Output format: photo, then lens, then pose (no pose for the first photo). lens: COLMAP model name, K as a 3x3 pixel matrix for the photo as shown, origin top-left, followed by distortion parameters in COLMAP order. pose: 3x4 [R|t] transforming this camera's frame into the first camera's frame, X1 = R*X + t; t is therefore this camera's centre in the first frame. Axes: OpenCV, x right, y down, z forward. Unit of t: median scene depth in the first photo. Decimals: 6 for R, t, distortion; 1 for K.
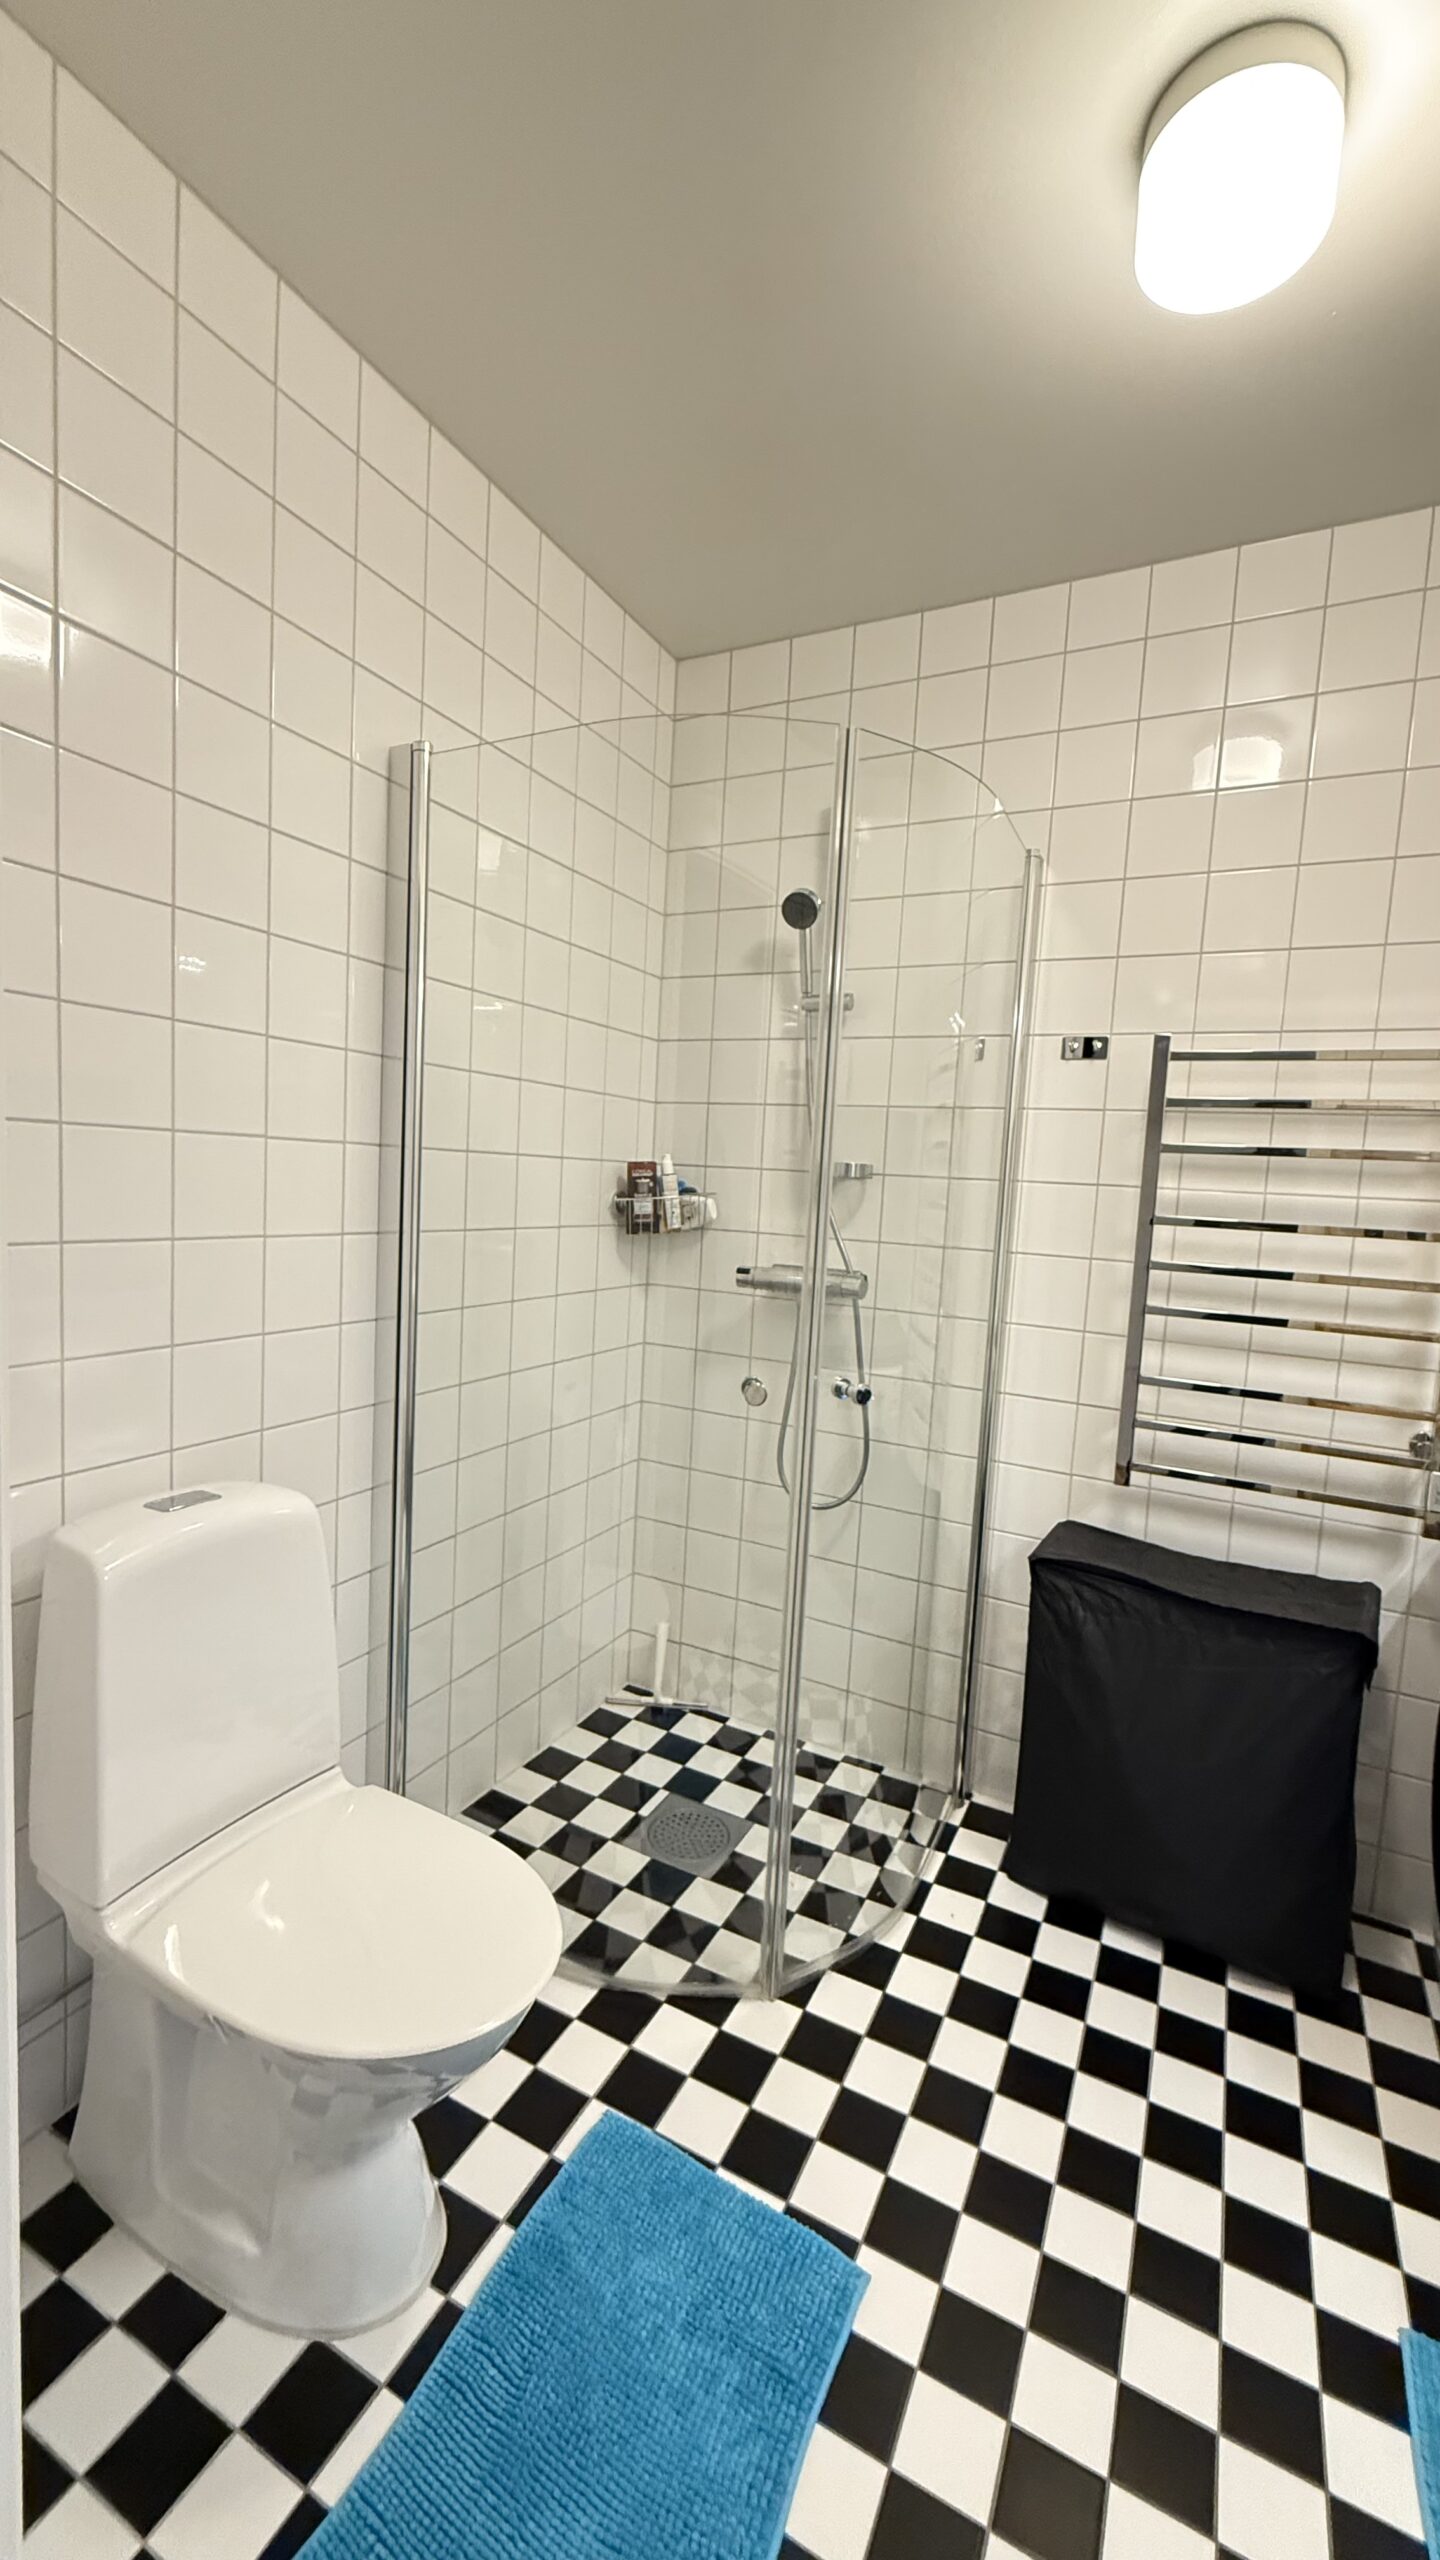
lens RADIAL K [[1027.1, 0, 721.0], [0, 1027.1, 1273.8], [0, 0, 1]] dist [0.004505, 0.000047]
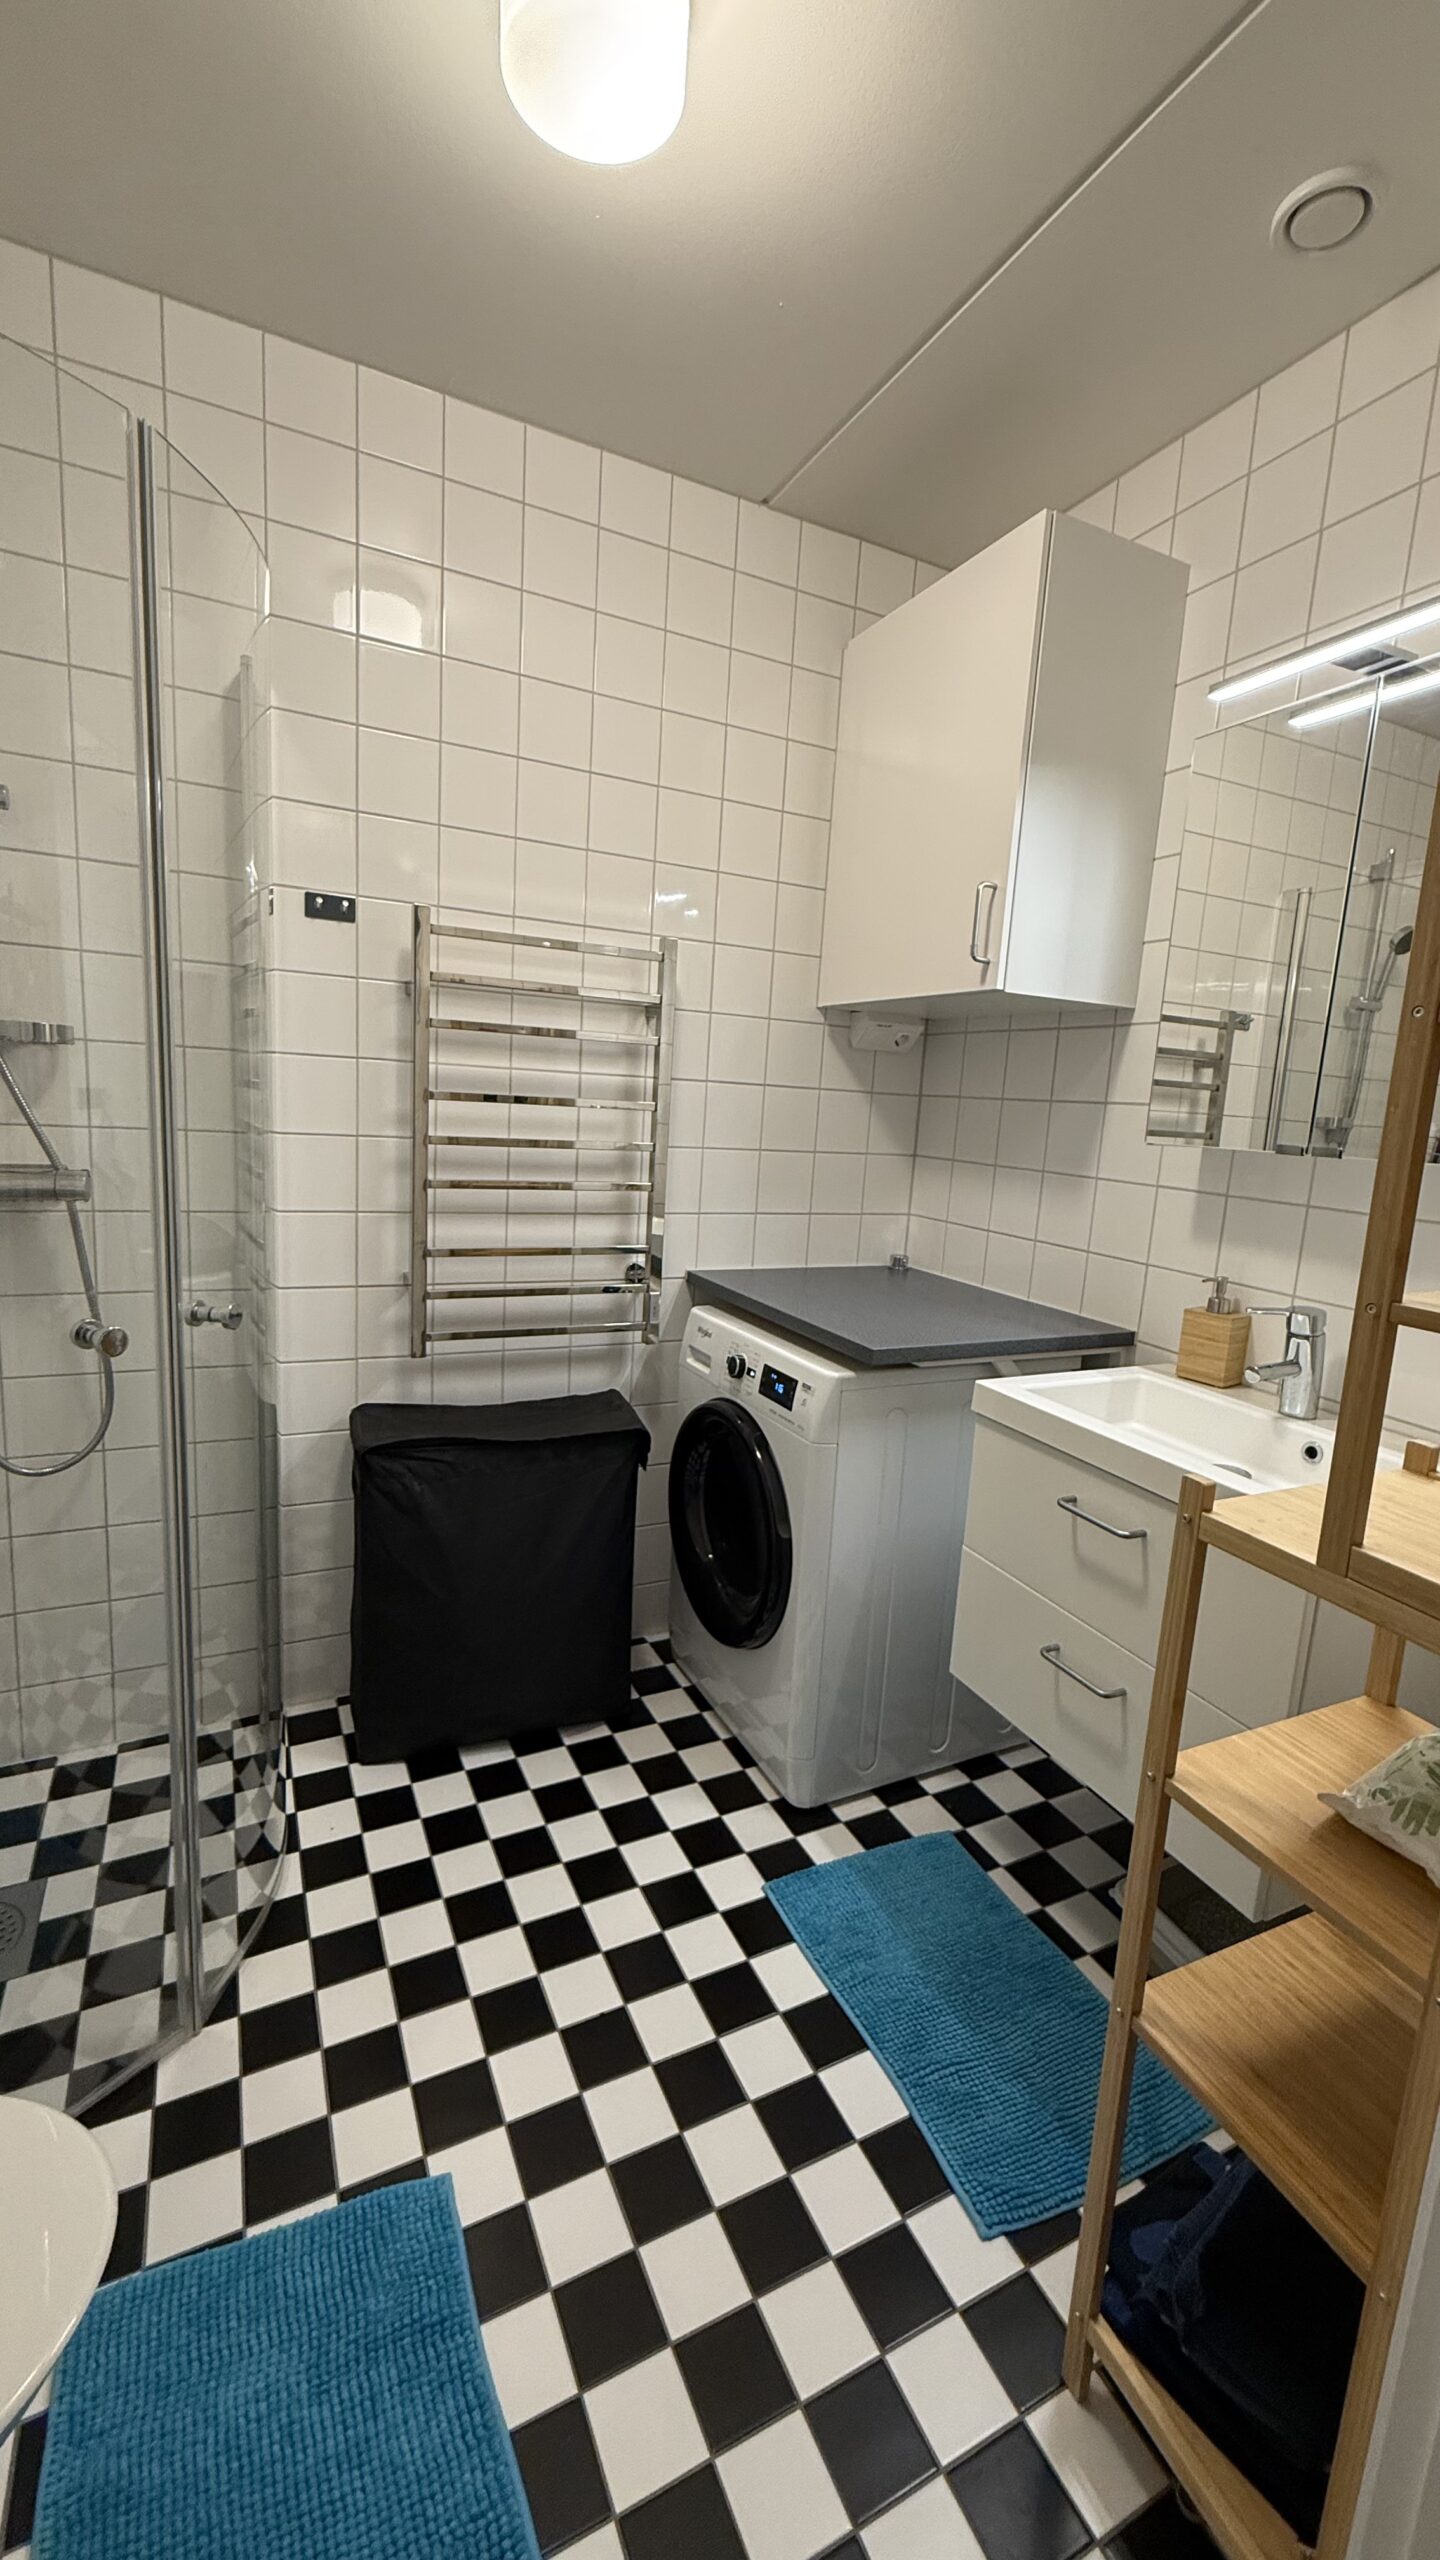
lens RADIAL K [[1027.1, 0, 724.1], [0, 1027.1, 1275.0], [0, 0, 1]] dist [0.004505, 0.000047]
pose [[0.599917, -0.155535, 0.784799, -0.228614], [0.046509, 0.986043, 0.159866, -0.026157], [-0.798709, -0.059406, 0.598777, 0.156011]]
